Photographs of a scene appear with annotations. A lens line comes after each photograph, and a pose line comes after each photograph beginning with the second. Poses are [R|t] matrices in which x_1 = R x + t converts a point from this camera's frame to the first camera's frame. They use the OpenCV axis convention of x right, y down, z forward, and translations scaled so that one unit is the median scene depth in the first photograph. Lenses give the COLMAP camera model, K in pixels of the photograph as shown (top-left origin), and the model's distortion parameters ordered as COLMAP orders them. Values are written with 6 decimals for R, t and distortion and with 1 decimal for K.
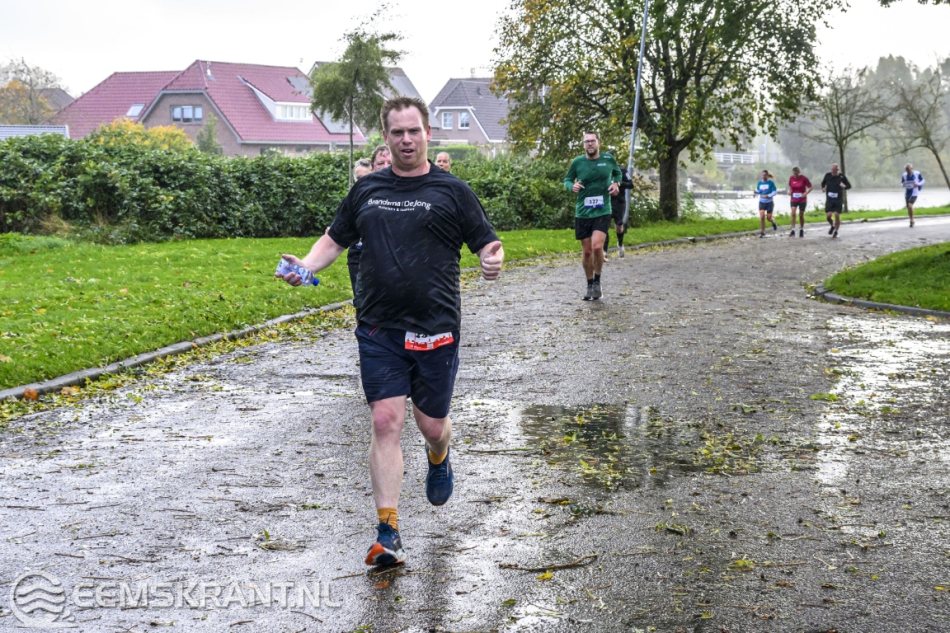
lens RADIAL K [[1529.0, 0, 460.8], [0, 1529.0, 299.2], [0, 0, 1]] dist [-0.056720, 0.000000]
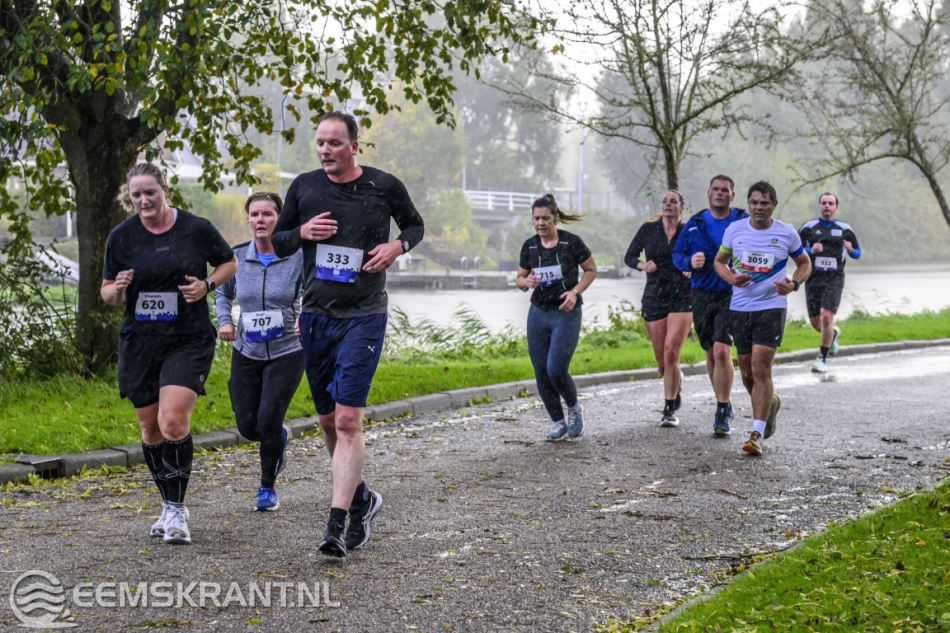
lens RADIAL K [[3114.3, 0, 442.4], [0, 3114.3, 363.5], [0, 0, 1]] dist [-0.047870, 0.000000]
pose [[0.989261, -0.007609, 0.145964, 0.066418], [0.013421, 0.999154, -0.038878, -0.016783], [-0.145545, 0.040419, 0.988526, 0.214037]]
